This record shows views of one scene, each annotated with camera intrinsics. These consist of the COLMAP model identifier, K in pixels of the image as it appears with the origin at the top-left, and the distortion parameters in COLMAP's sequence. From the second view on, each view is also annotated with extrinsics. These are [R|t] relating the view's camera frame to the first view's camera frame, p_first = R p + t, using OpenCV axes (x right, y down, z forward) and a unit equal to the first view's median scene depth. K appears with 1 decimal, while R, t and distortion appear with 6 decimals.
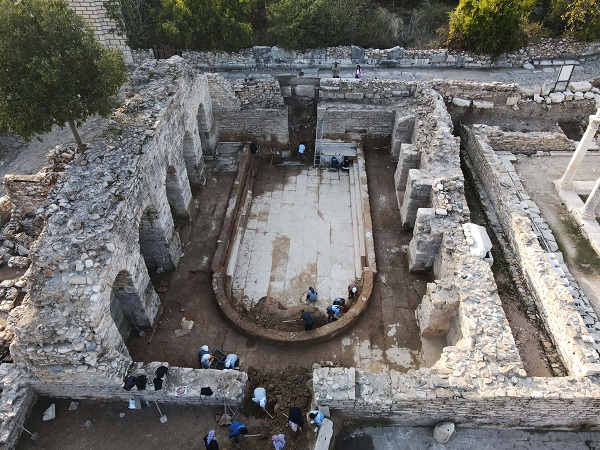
lens RADIAL K [[441.1, 0, 300.0], [0, 441.1, 225.0], [0, 0, 1]] dist [0.003387, 0.007269]
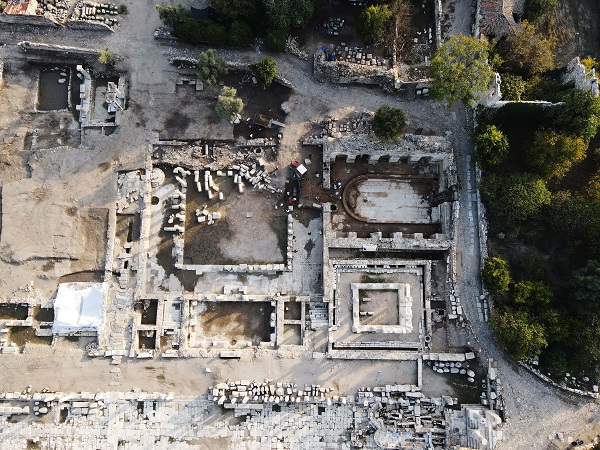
lens RADIAL K [[441.1, 0, 300.0], [0, 441.1, 225.0], [0, 0, 1]] dist [0.003387, 0.007269]
pose [[0.029537, 0.989942, -0.138356, 0.467860], [-0.664956, 0.122805, 0.736718, -1.473562], [0.746299, 0.070240, 0.661895, -1.165300]]
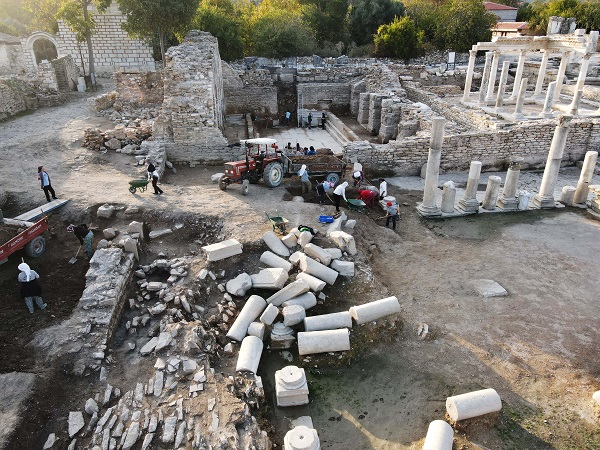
lens RADIAL K [[441.1, 0, 300.0], [0, 441.1, 225.0], [0, 0, 1]] dist [0.003387, 0.007269]
pose [[0.983106, -0.071182, 0.168630, -0.222047], [0.117950, 0.950863, -0.286263, 0.567068], [-0.139967, 0.301317, 0.943195, -0.212659]]
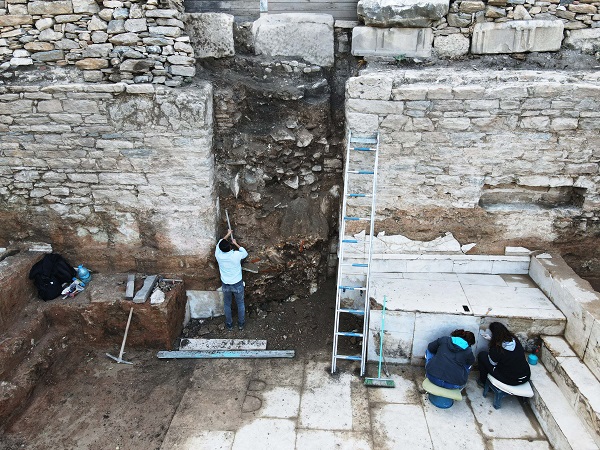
lens RADIAL K [[441.1, 0, 300.0], [0, 441.1, 225.0], [0, 0, 1]] dist [0.003387, 0.007269]
pose [[0.999886, 0.011131, -0.010191, 0.019318], [-0.013929, 0.940576, -0.339297, -0.129108], [0.005809, 0.339401, 0.940624, 0.813696]]
